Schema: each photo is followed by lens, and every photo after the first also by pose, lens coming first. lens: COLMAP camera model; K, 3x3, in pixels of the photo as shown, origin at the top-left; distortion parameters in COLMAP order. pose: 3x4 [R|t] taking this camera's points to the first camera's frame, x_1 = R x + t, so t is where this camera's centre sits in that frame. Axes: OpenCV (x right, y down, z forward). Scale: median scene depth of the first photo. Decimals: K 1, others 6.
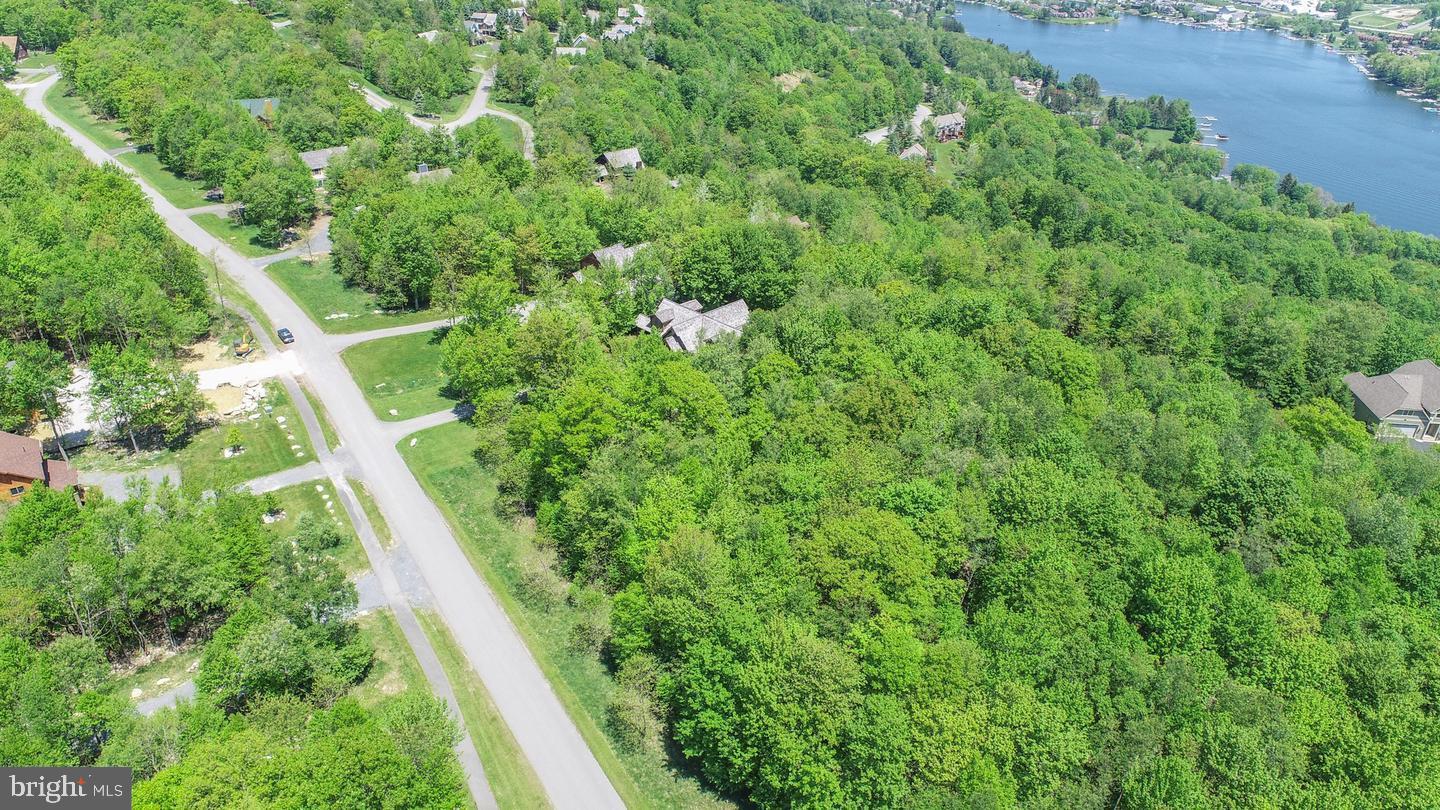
lens RADIAL K [[973.9, 0, 718.5], [0, 973.9, 400.6], [0, 0, 1]] dist [-0.016529, 0.009476]
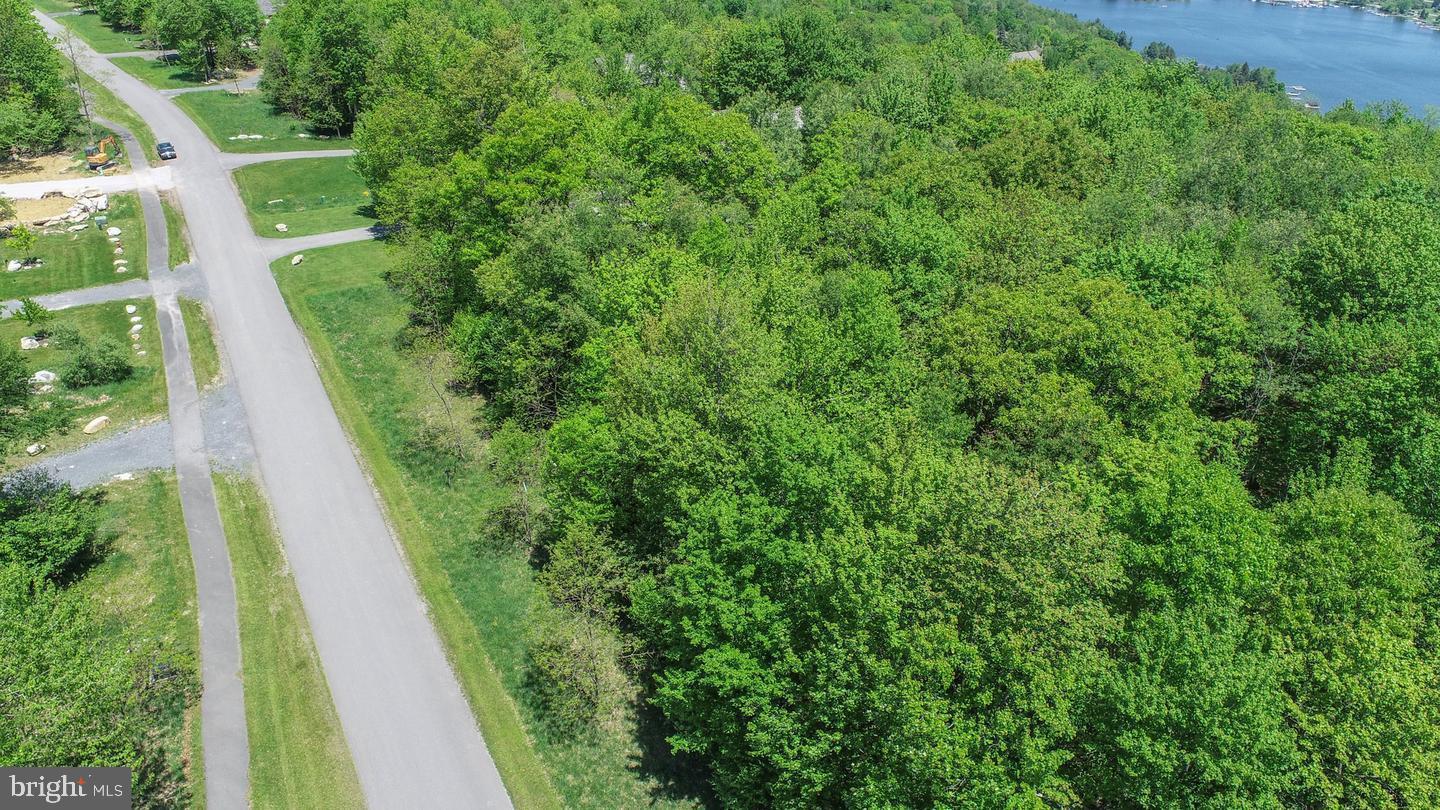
lens RADIAL K [[973.9, 0, 718.5], [0, 973.9, 400.6], [0, 0, 1]] dist [-0.016529, 0.009476]
pose [[0.998793, 0.021788, -0.044010, 0.001915], [-0.021677, 0.999761, 0.002981, 0.172392], [0.044064, -0.002023, 0.999027, 0.473615]]
